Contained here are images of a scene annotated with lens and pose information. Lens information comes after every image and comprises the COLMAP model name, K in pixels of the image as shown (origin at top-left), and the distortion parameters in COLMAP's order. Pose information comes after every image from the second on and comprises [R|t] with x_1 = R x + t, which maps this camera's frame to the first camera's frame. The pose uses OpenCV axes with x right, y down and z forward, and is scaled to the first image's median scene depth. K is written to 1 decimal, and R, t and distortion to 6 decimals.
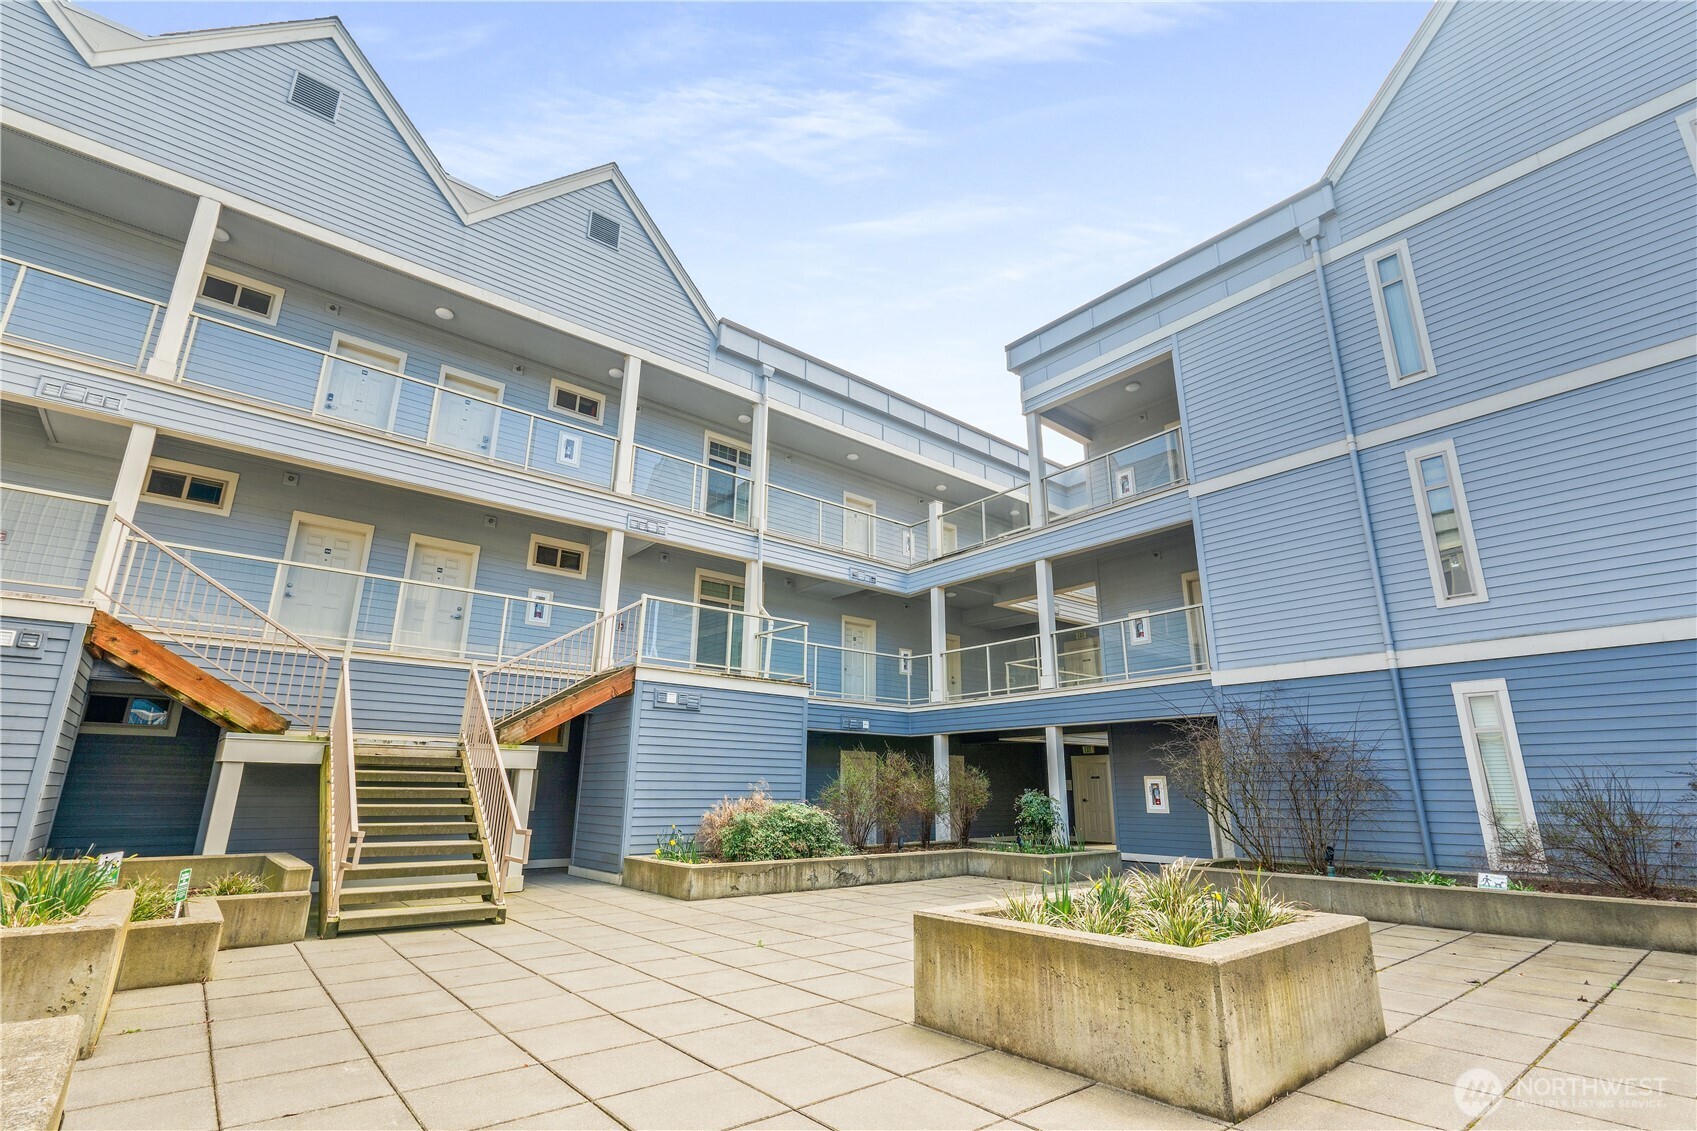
lens RADIAL K [[776.6, 0, 853.2], [0, 776.6, 564.6], [0, 0, 1]] dist [-0.007291, 0.000876]
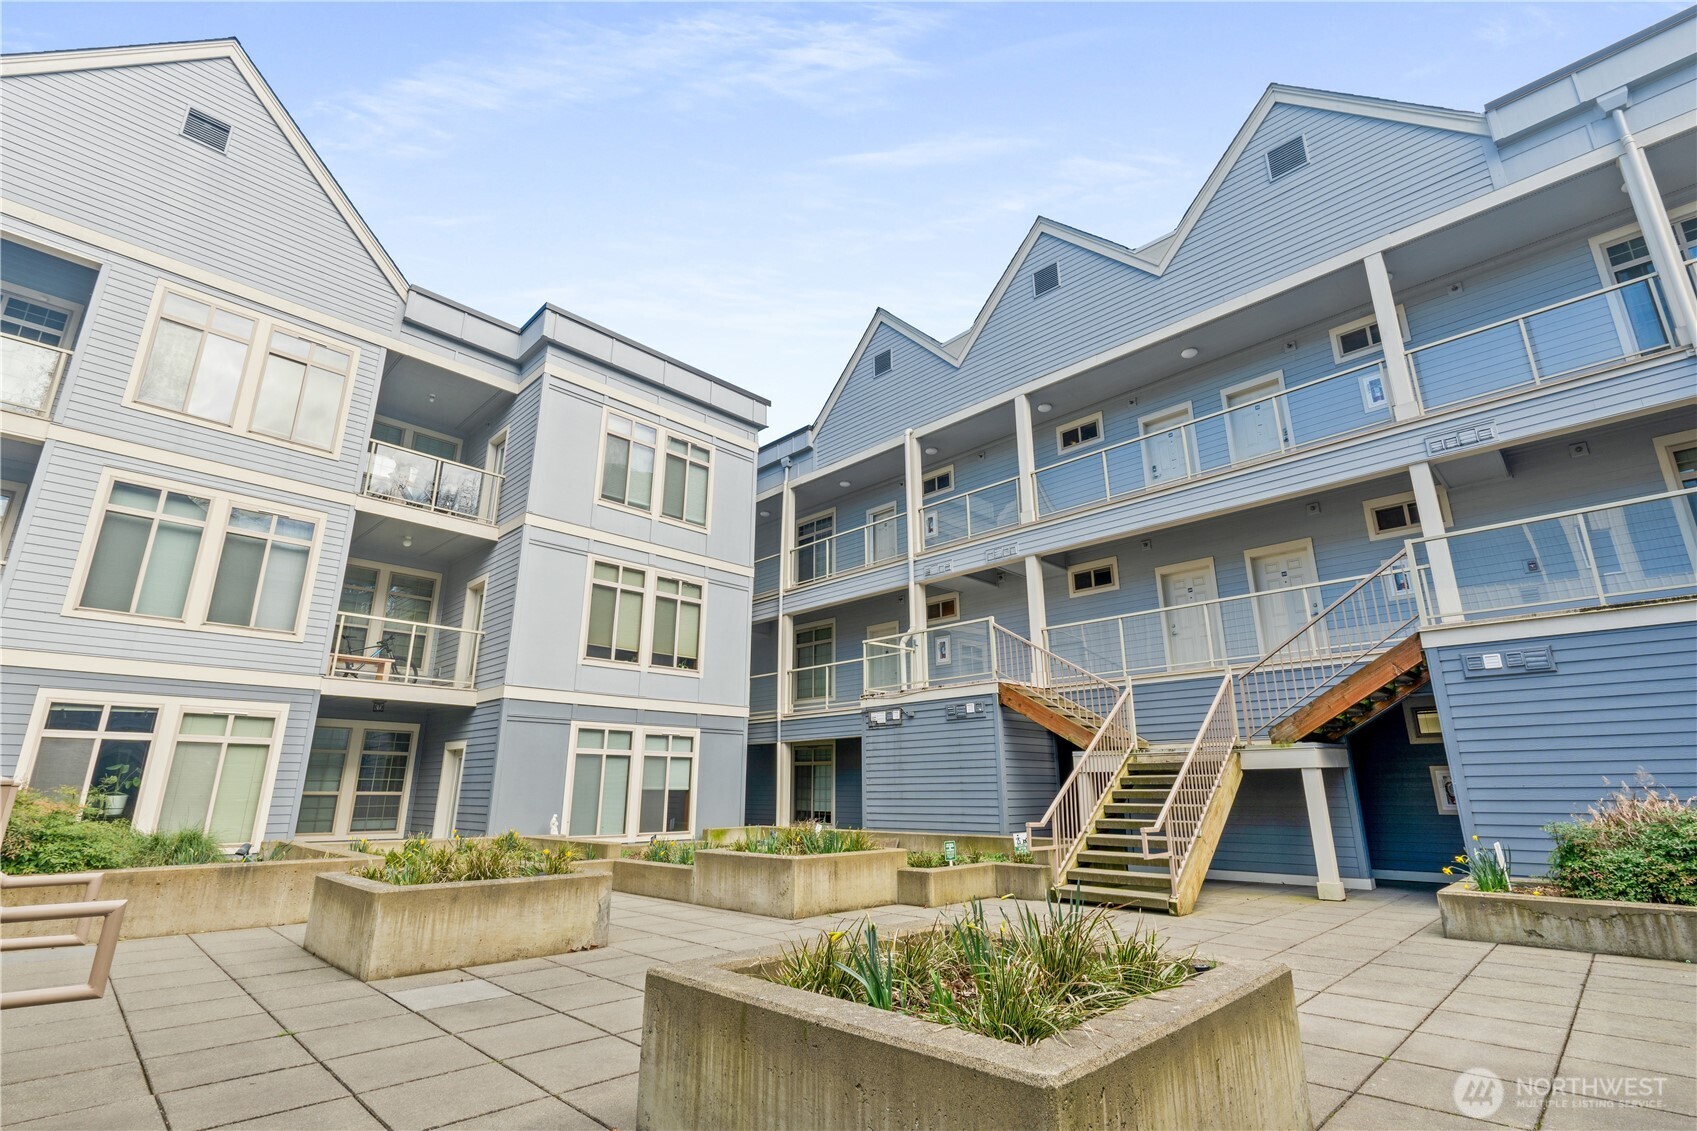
lens RADIAL K [[776.6, 0, 859.0], [0, 776.6, 565.8], [0, 0, 1]] dist [-0.007291, 0.000876]
pose [[0.098191, -0.283503, -0.953931, 0.429720], [0.281003, 0.927454, -0.246710, 0.102530], [0.954671, -0.243832, 0.170733, 0.338826]]
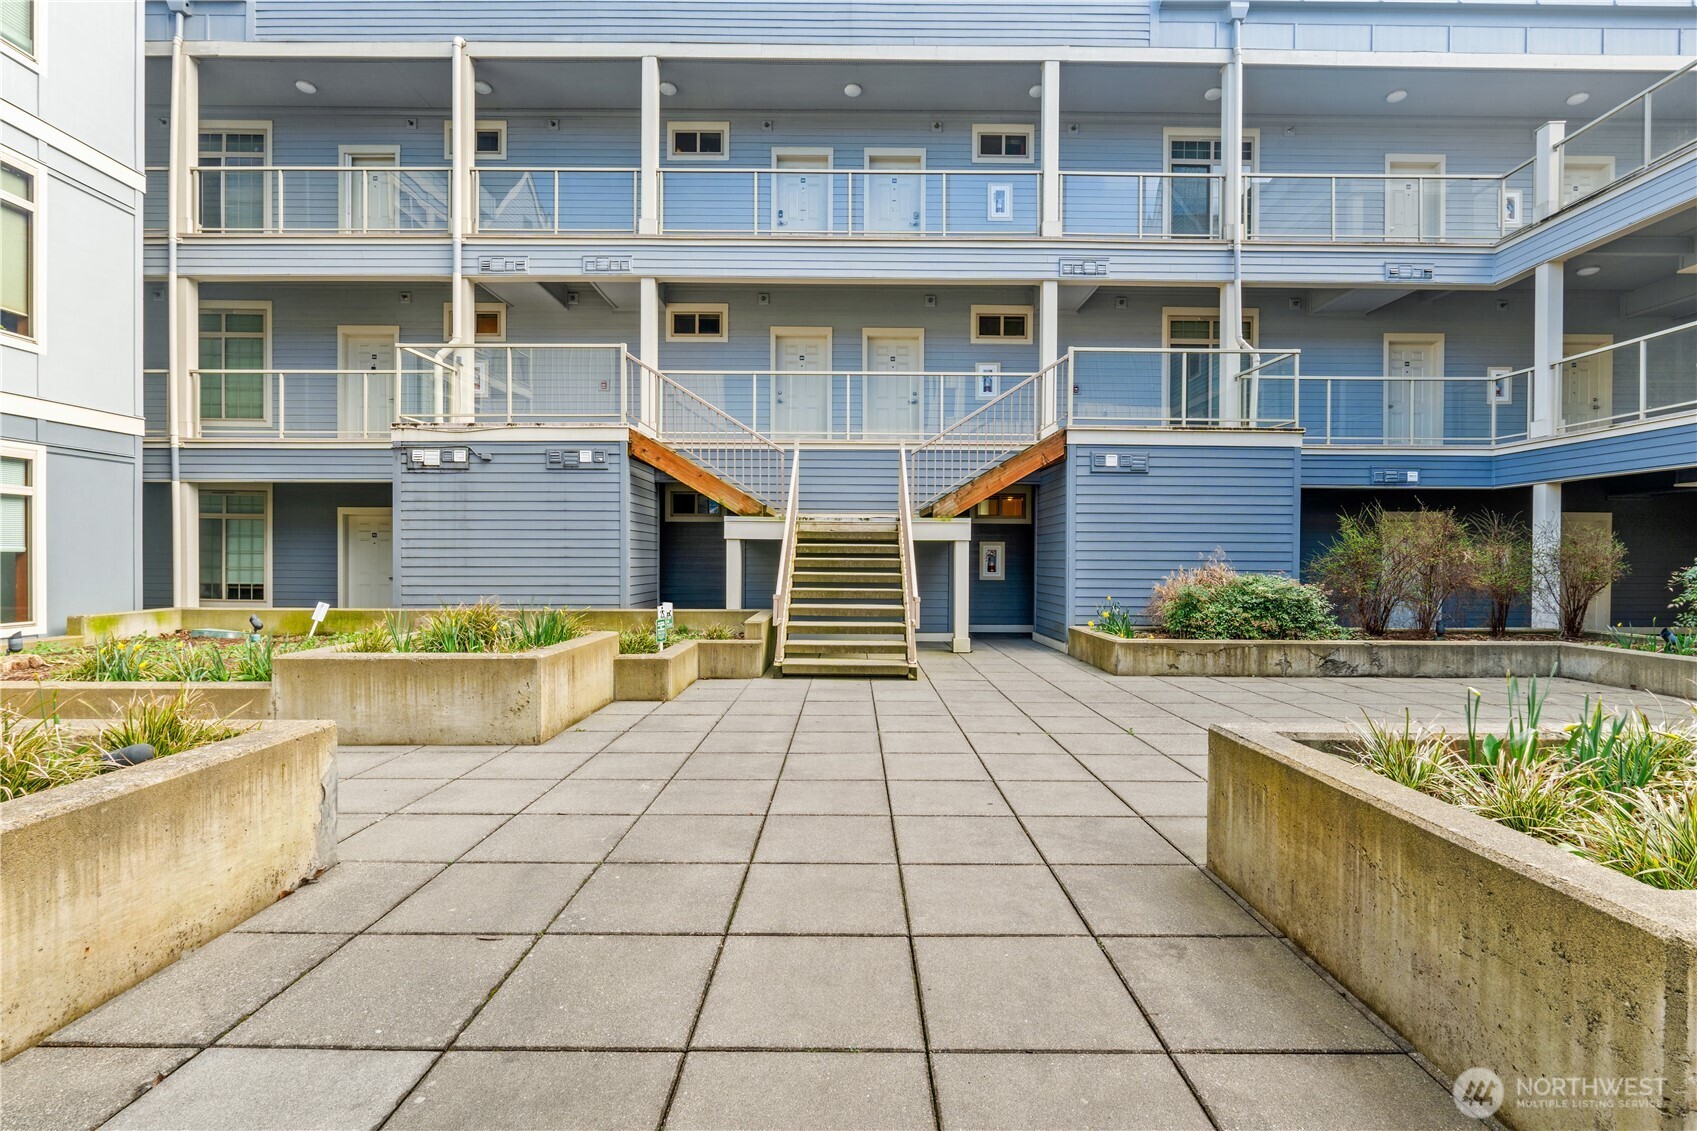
lens RADIAL K [[776.6, 0, 854.6], [0, 776.6, 563.9], [0, 0, 1]] dist [-0.007291, 0.000876]
pose [[0.769114, 0.002073, -0.639108, 0.110025], [0.177981, 0.959742, 0.217298, 0.040371], [0.613829, -0.280876, 0.737782, 0.132135]]
